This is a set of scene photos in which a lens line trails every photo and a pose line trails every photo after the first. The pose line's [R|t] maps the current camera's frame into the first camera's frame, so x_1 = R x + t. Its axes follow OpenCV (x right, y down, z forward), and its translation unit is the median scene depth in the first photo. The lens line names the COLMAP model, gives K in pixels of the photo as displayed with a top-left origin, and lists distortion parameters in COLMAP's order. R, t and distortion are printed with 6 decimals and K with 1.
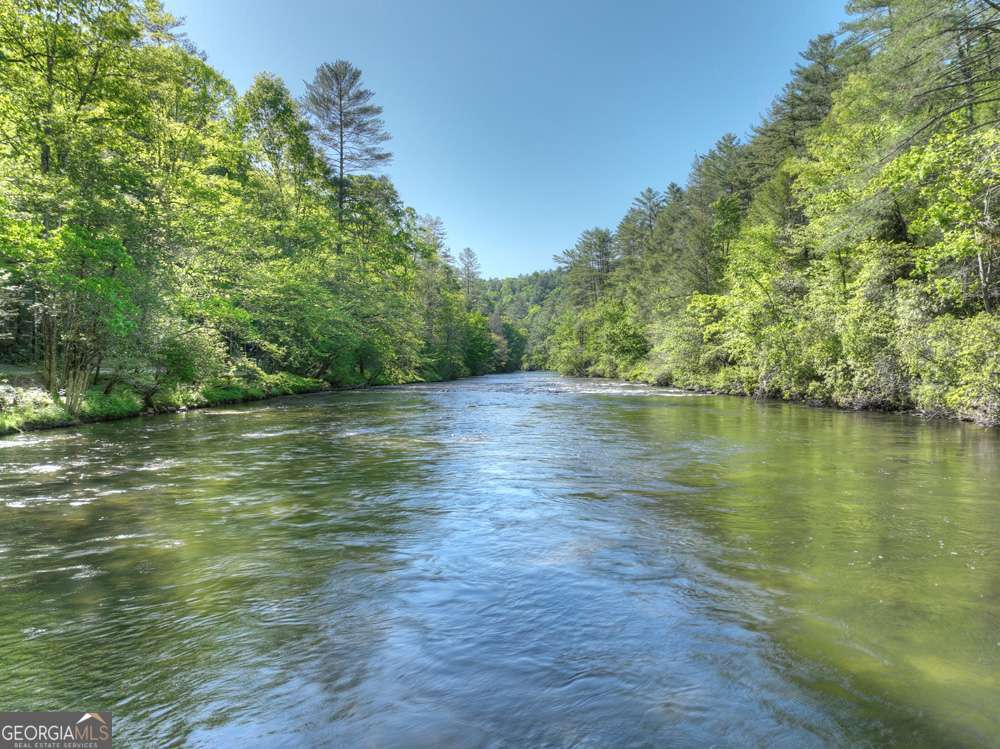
lens RADIAL K [[700.2, 0, 499.8], [0, 700.2, 374.0], [0, 0, 1]] dist [-0.001062, 0.017827]
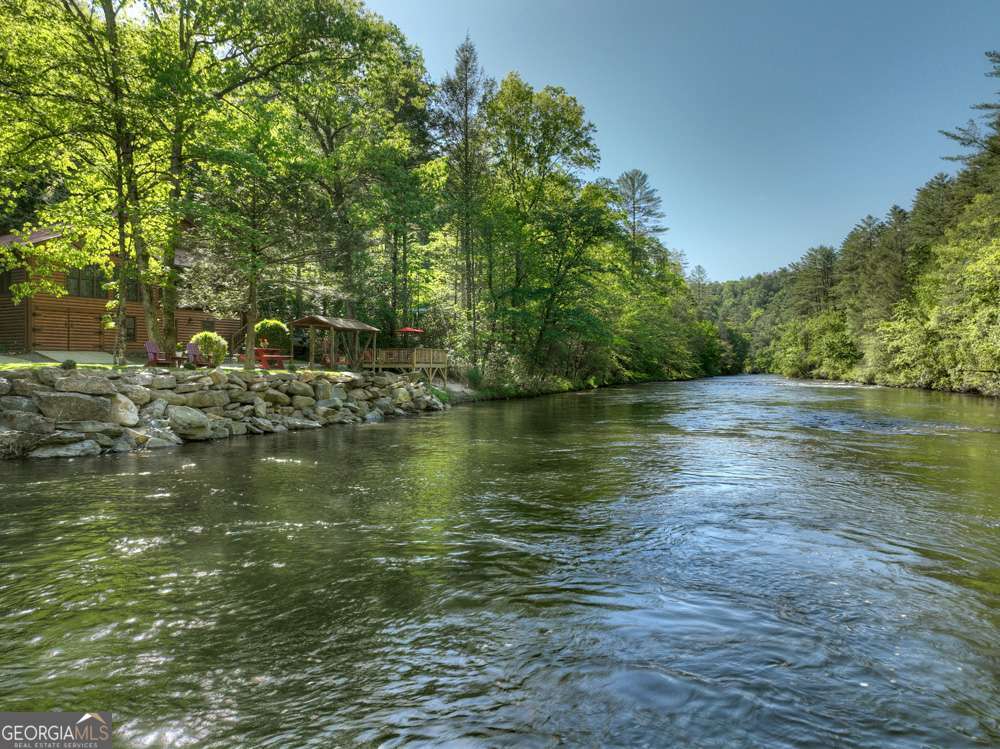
lens RADIAL K [[700.2, 0, 500.9], [0, 700.2, 371.8], [0, 0, 1]] dist [-0.001062, 0.017827]
pose [[0.955813, 0.006583, -0.293901, -0.020971], [-0.008645, 0.999946, -0.005717, 0.003574], [0.293848, 0.008006, 0.955819, -0.222385]]
